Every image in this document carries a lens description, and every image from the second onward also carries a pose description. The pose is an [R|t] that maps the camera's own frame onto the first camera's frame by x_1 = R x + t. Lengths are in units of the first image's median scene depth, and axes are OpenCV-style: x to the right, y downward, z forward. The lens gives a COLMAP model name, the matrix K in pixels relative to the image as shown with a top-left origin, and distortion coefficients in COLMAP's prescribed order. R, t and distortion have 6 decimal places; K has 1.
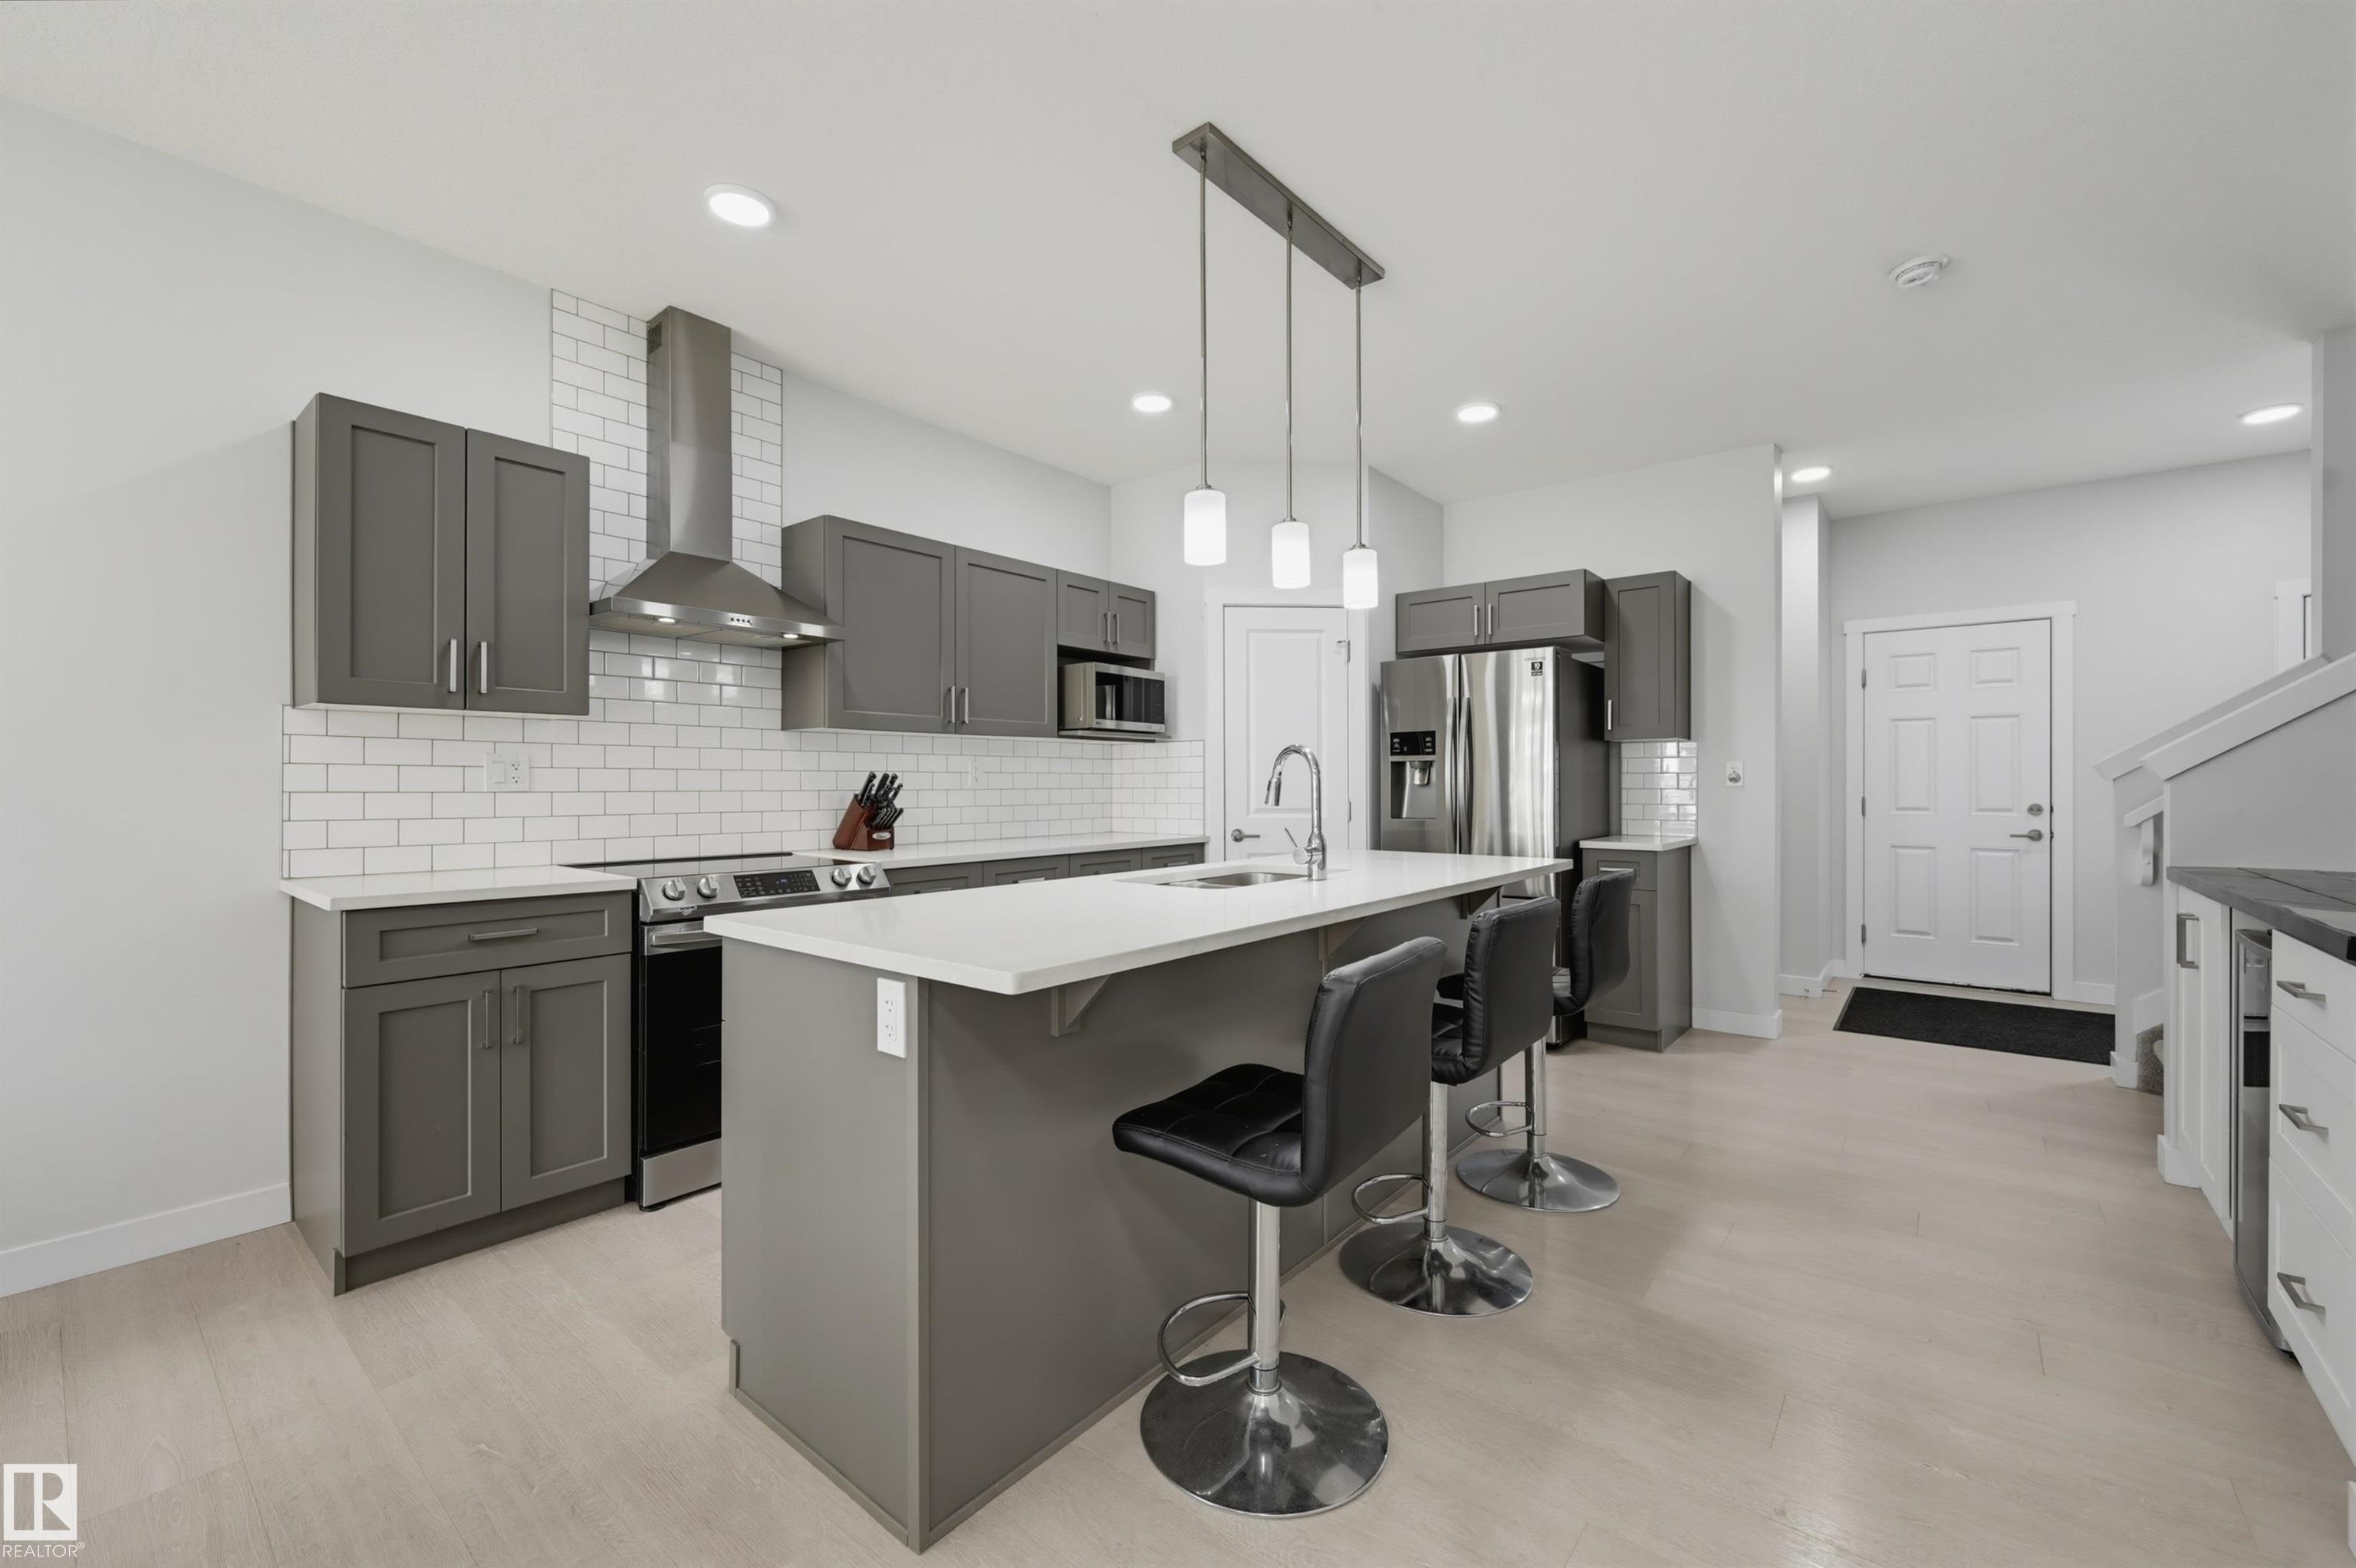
lens RADIAL K [[947.4, 0, 1178.0], [0, 947.4, 784.0], [0, 0, 1]] dist [-0.001585, 0.000010]
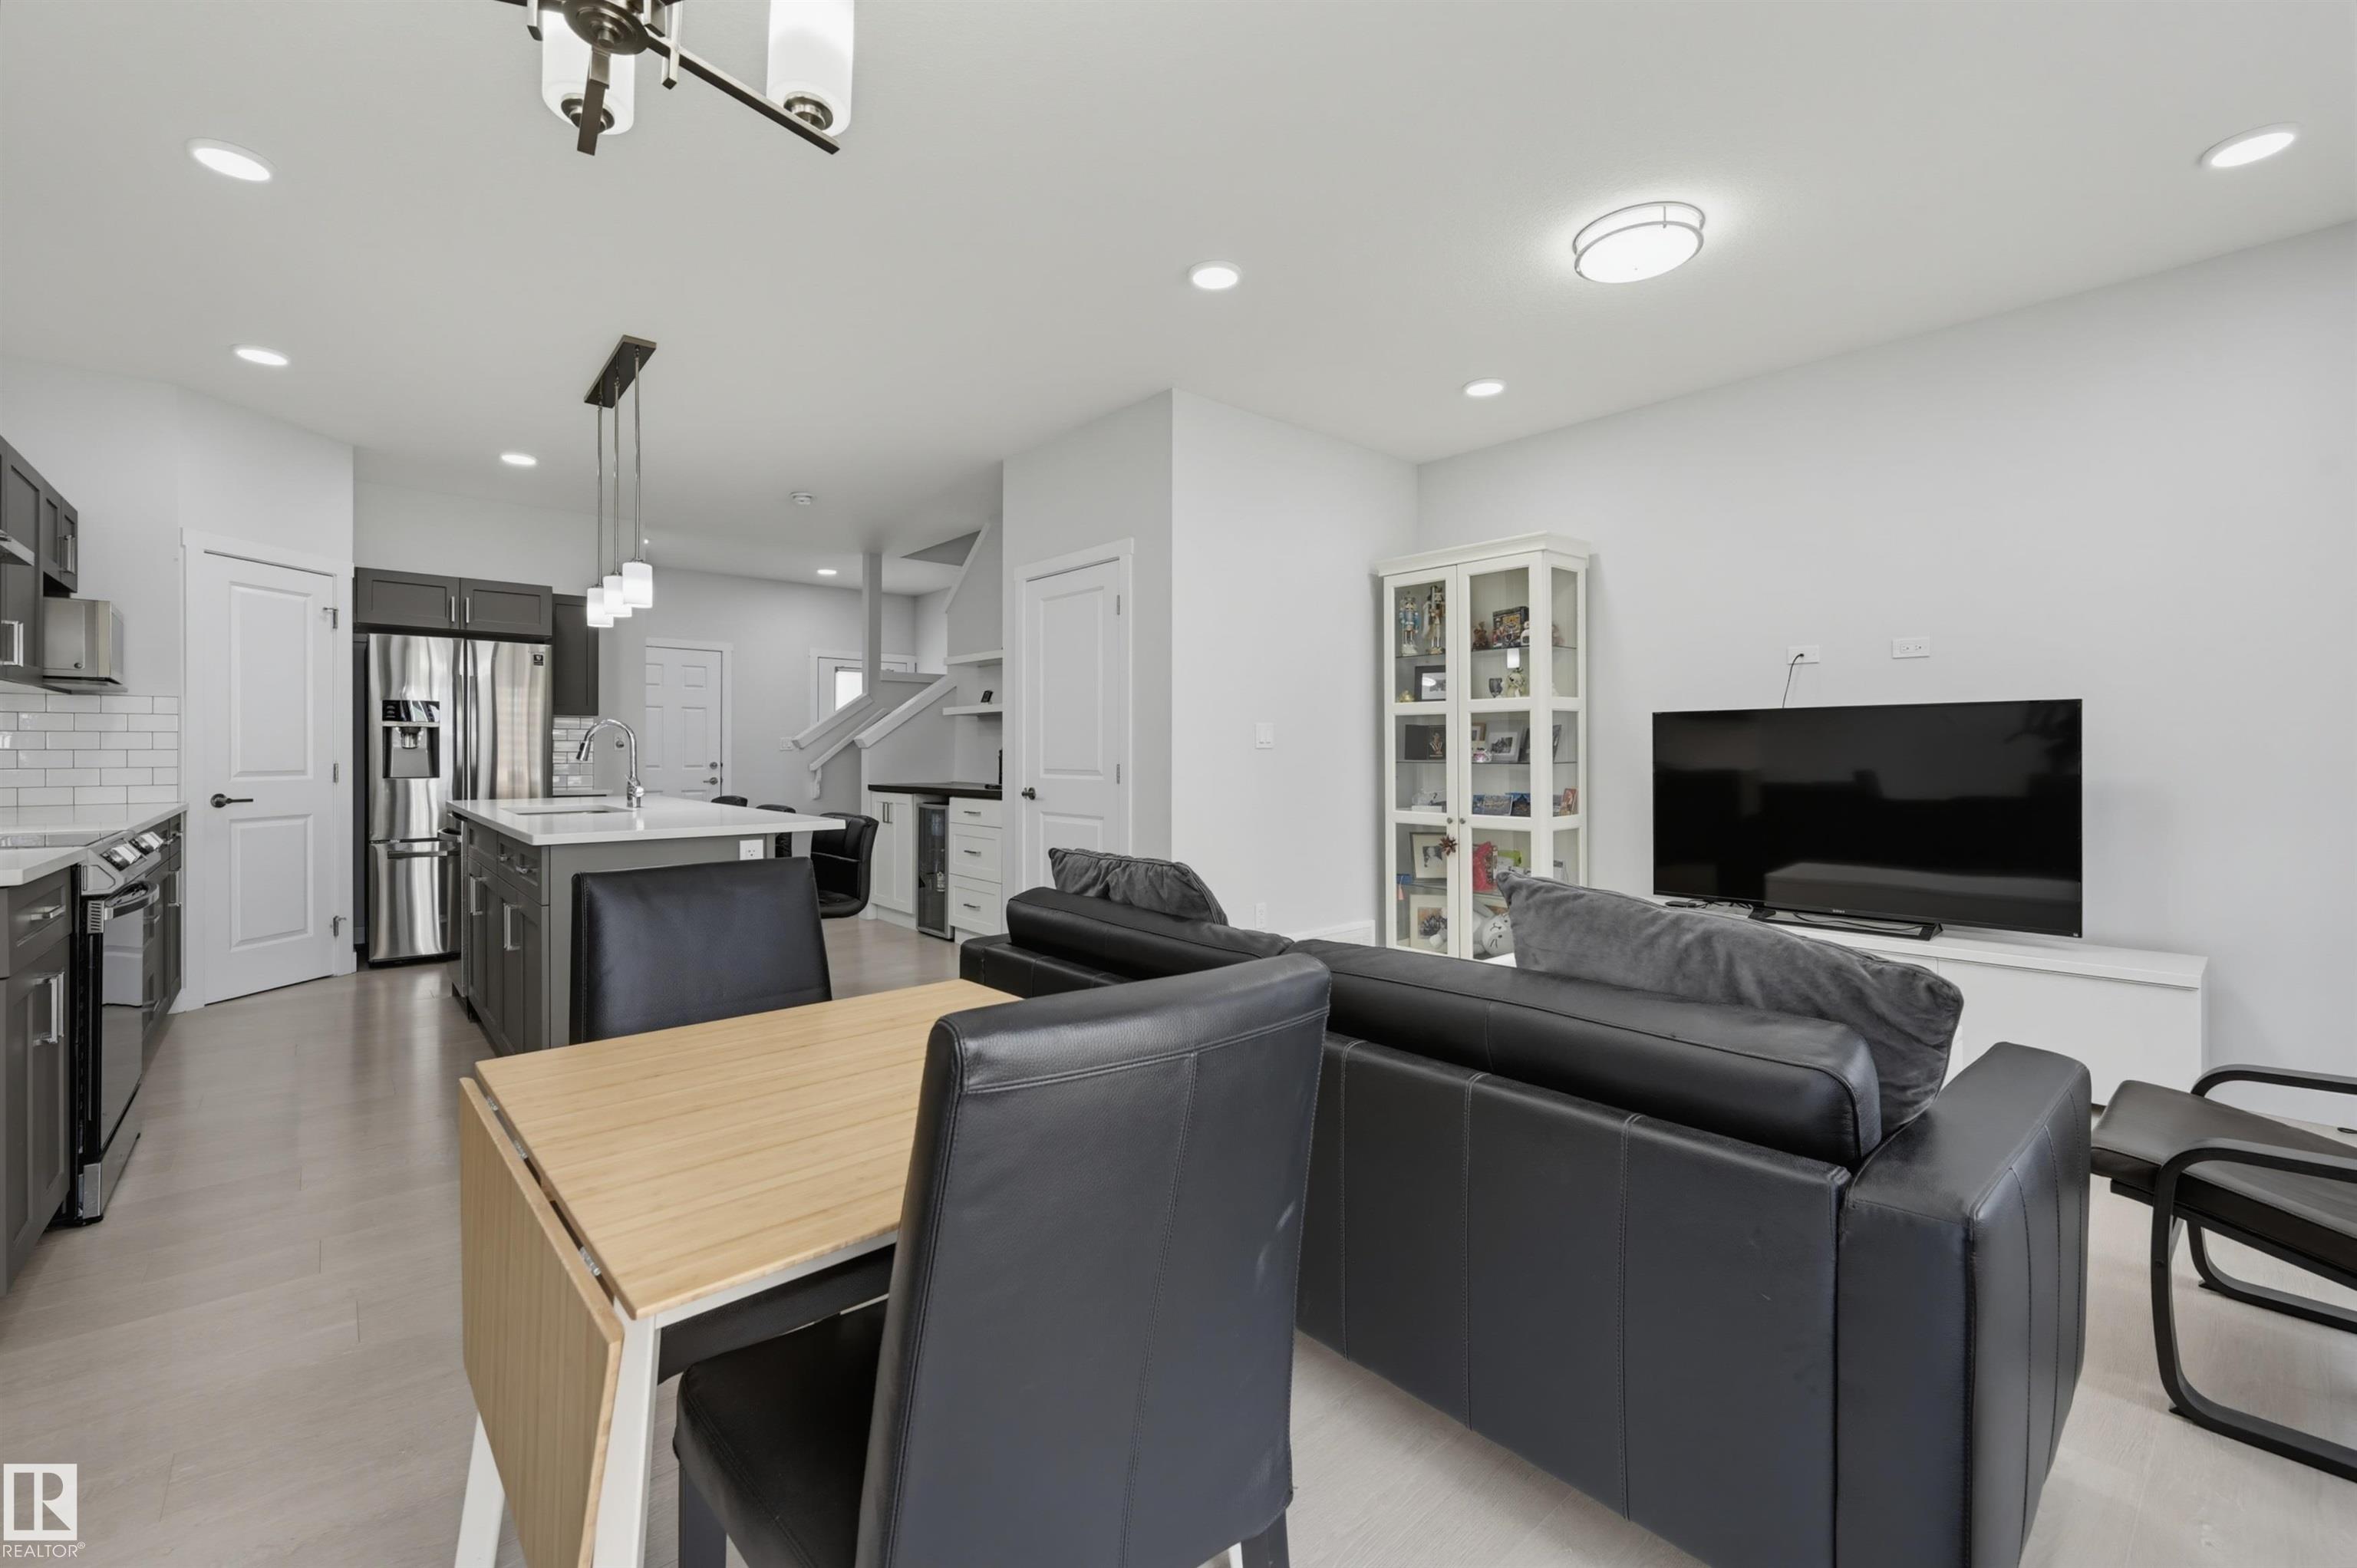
lens RADIAL K [[967.6, 0, 1150.7], [0, 967.6, 755.9], [0, 0, 1]] dist [0.001994, 0.000416]
pose [[0.181078, -0.000752, 0.983468, -0.710549], [-0.002490, 0.999996, 0.001223, 0.006806], [-0.983466, -0.002671, 0.181075, -0.073037]]
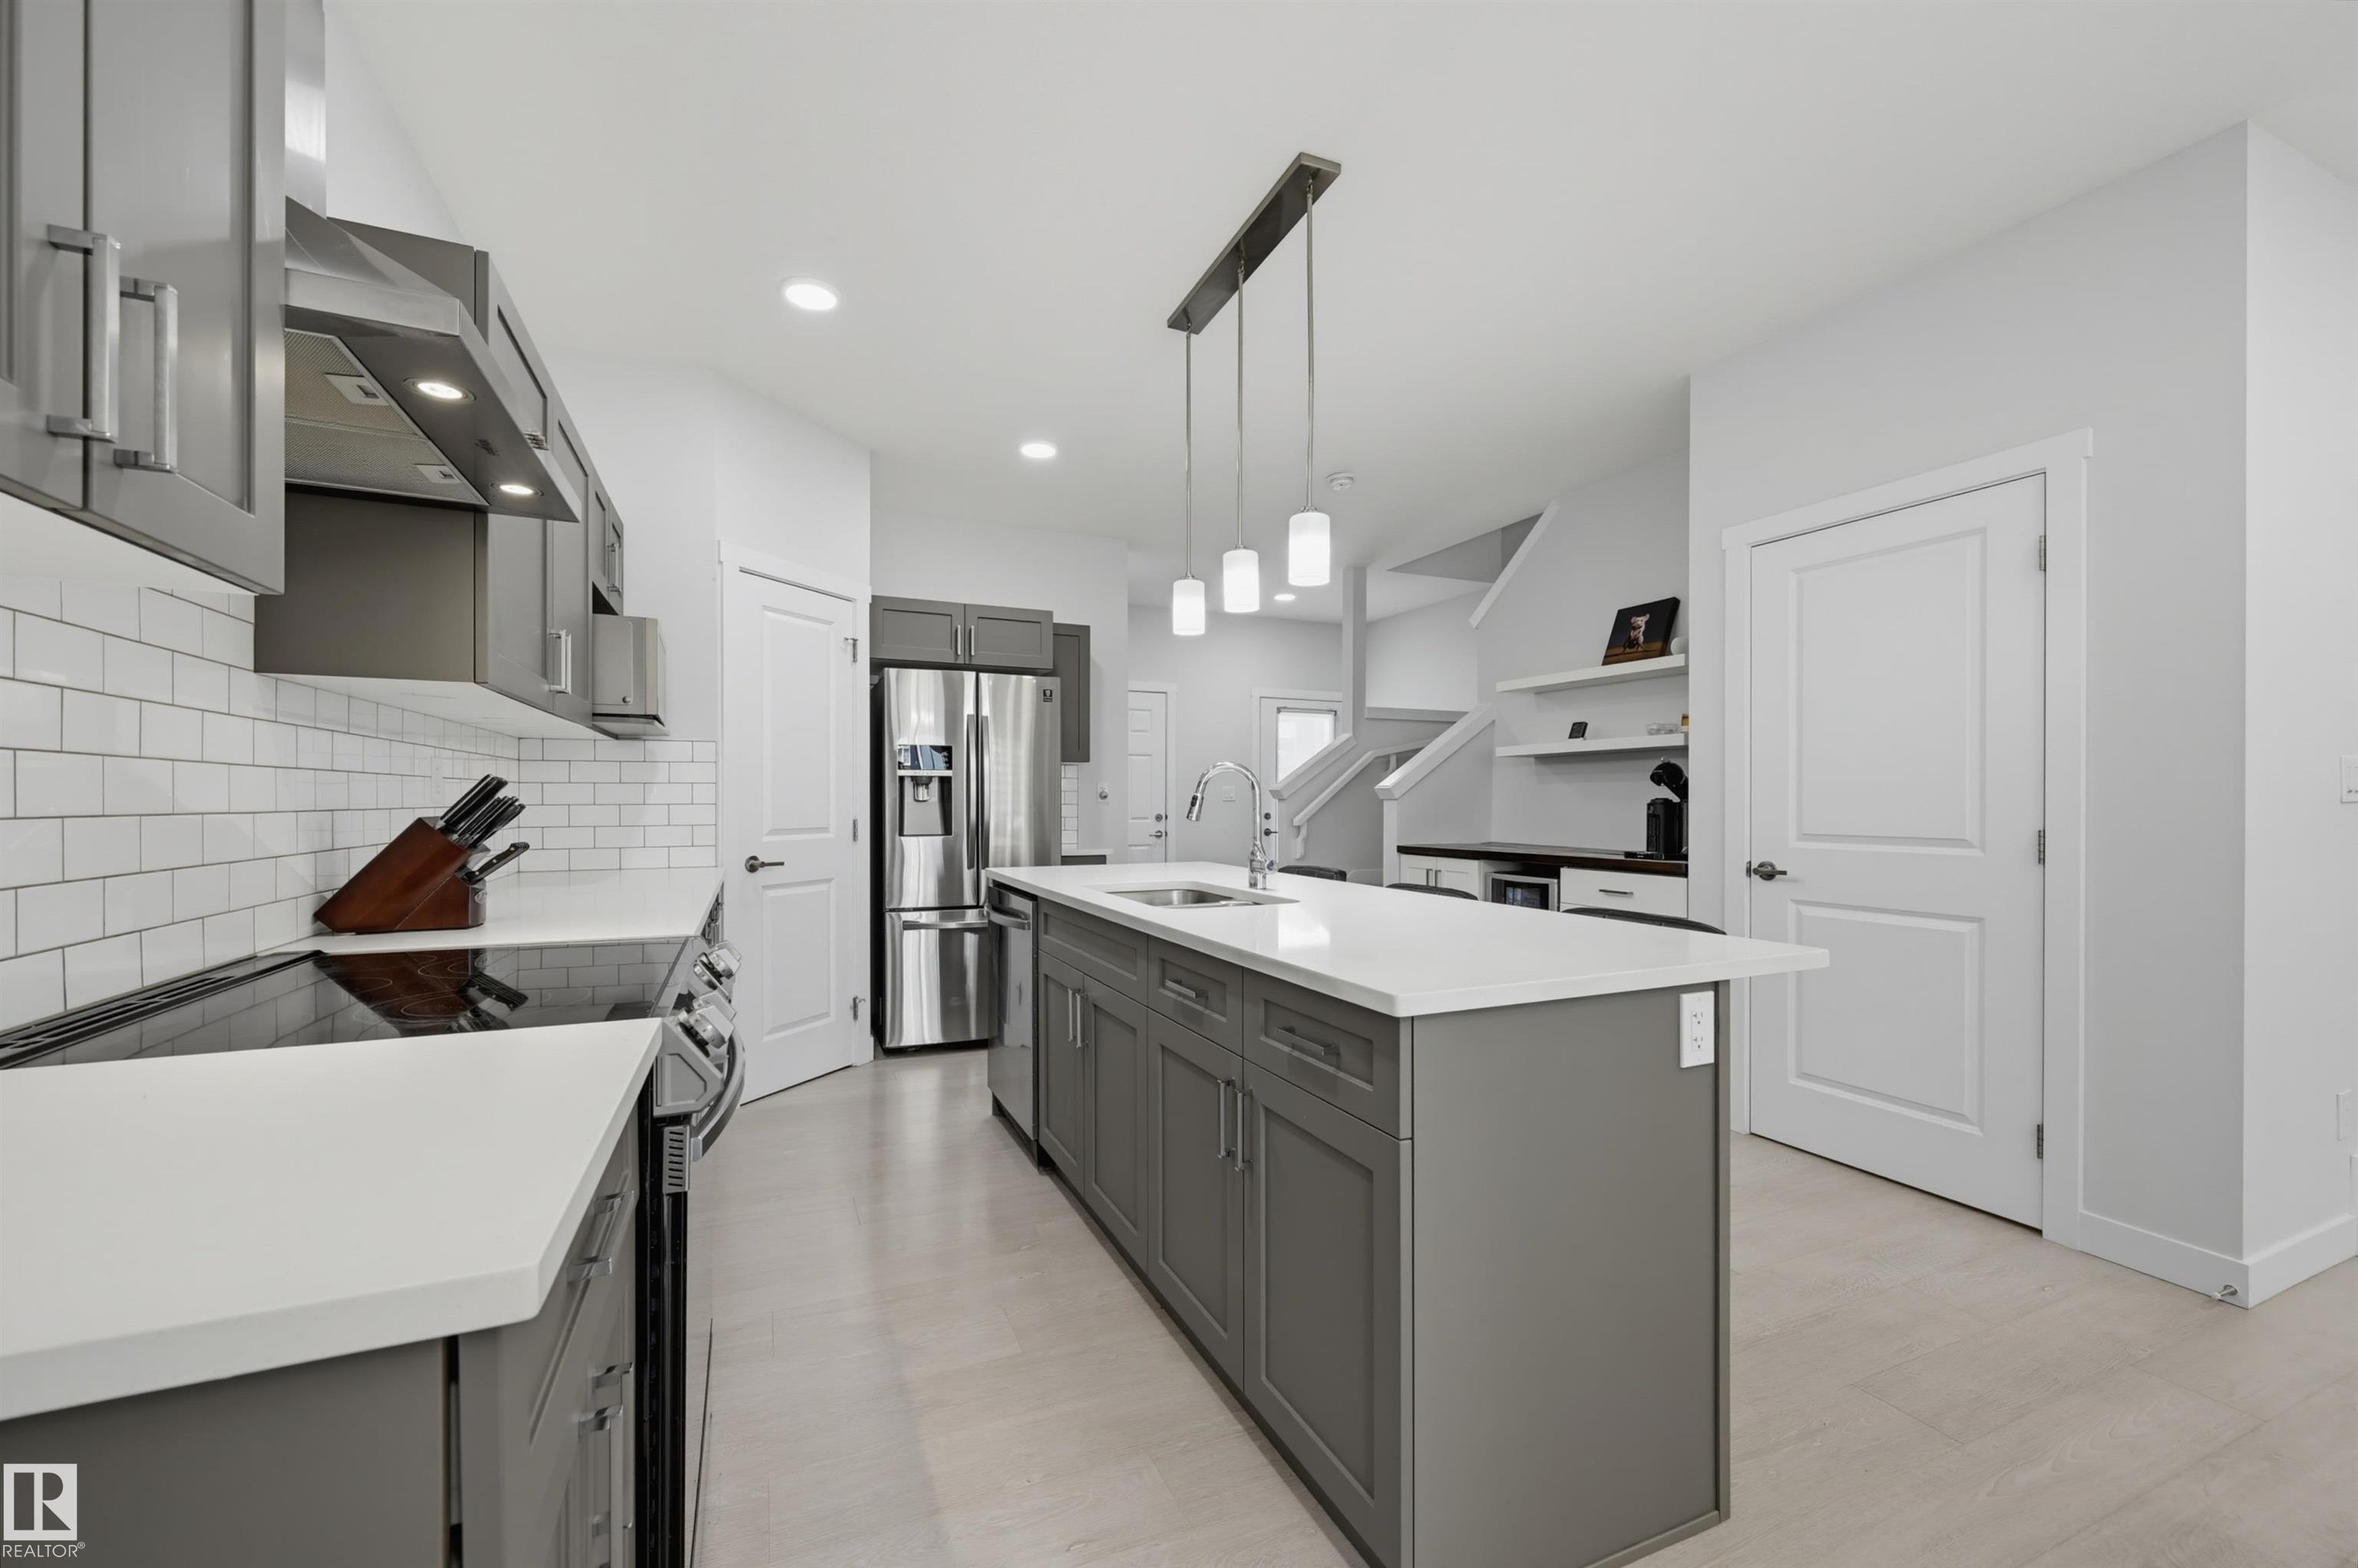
lens RADIAL K [[925.5, 0, 1174.8], [0, 925.5, 805.2], [0, 0, 1]] dist [-0.000283, -0.000023]
pose [[0.453762, -0.002494, 0.891119, -0.465703], [-0.002509, 0.999989, 0.004076, 0.001103], [-0.891119, -0.004086, 0.453751, 0.338156]]
